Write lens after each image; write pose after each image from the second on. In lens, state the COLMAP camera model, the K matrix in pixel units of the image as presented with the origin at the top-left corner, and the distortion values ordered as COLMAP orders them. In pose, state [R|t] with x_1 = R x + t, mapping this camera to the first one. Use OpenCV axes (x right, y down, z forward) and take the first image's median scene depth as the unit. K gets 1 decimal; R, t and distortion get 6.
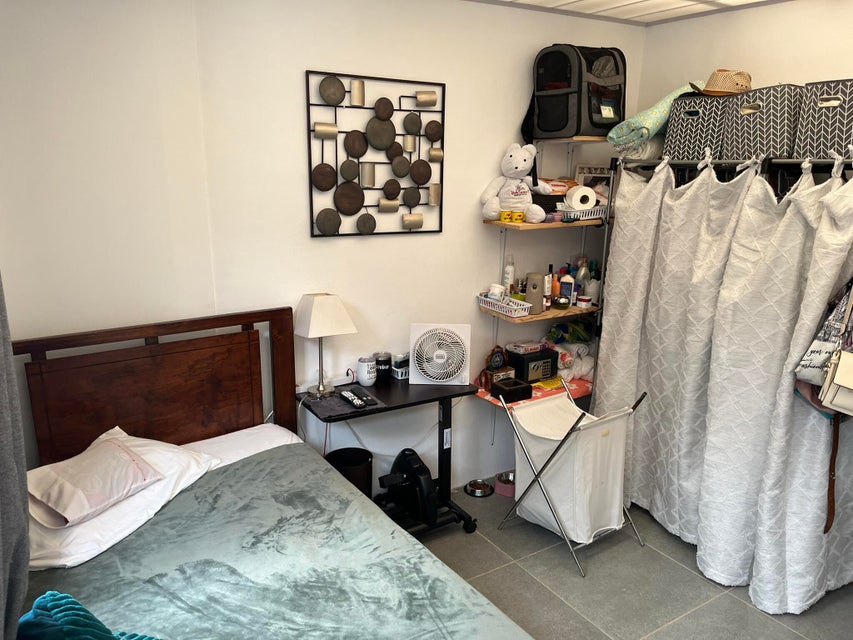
lens RADIAL K [[643.6, 0, 423.7], [0, 643.6, 321.4], [0, 0, 1]] dist [0.021745, -0.001441]
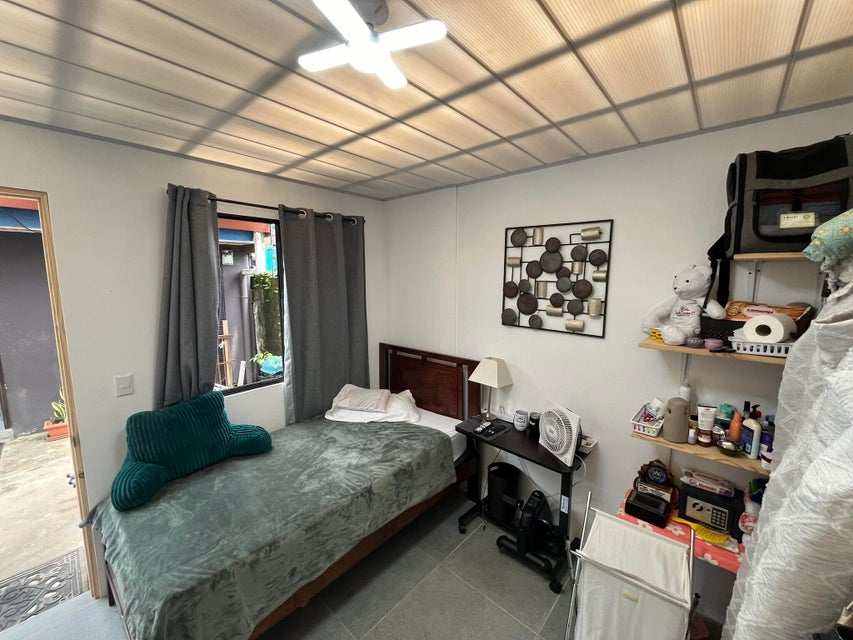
lens RADIAL K [[346.6, 0, 425.0], [0, 346.6, 316.5], [0, 0, 1]] dist [-0.000420, -0.000320]
pose [[0.277807, 0.106387, -0.954728, 0.595322], [-0.244836, 0.968869, 0.036720, -0.130174], [0.928913, 0.223550, 0.295206, 0.529471]]
